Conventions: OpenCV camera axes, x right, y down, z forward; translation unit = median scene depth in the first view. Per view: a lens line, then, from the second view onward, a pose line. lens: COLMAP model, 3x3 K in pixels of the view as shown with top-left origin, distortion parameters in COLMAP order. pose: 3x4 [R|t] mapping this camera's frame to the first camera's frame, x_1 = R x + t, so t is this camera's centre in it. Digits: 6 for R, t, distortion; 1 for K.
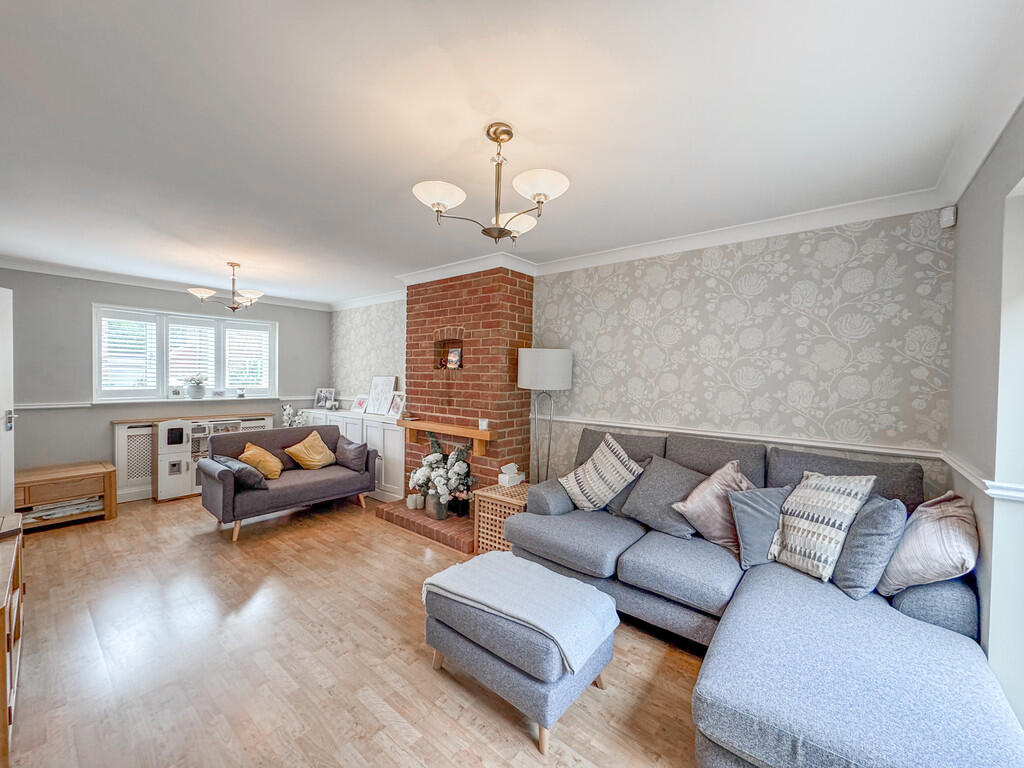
lens RADIAL K [[412.0, 0, 512.0], [0, 412.0, 384.0], [0, 0, 1]] dist [-0.000881, -0.000093]
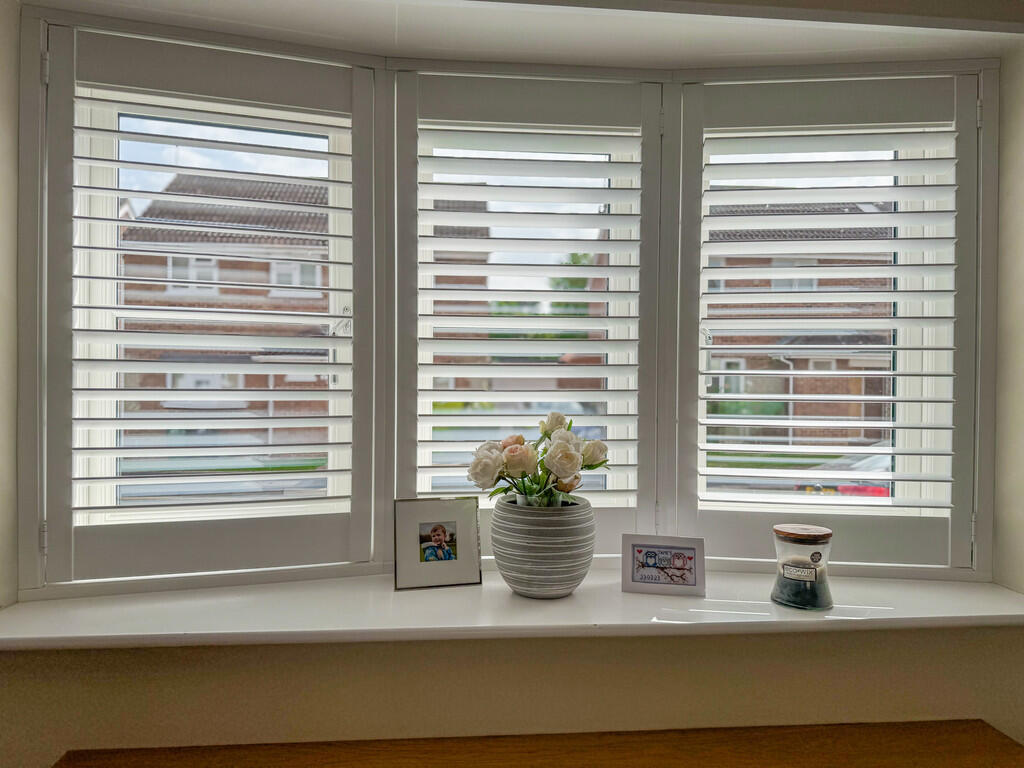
lens RADIAL K [[715.5, 0, 512.0], [0, 715.5, 384.0], [0, 0, 1]] dist [0.000166, -0.000031]
pose [[0.701104, -0.010168, -0.712987, -0.582337], [-0.009412, 0.999679, -0.023512, -0.032609], [0.712997, 0.023195, 0.700783, 0.802478]]
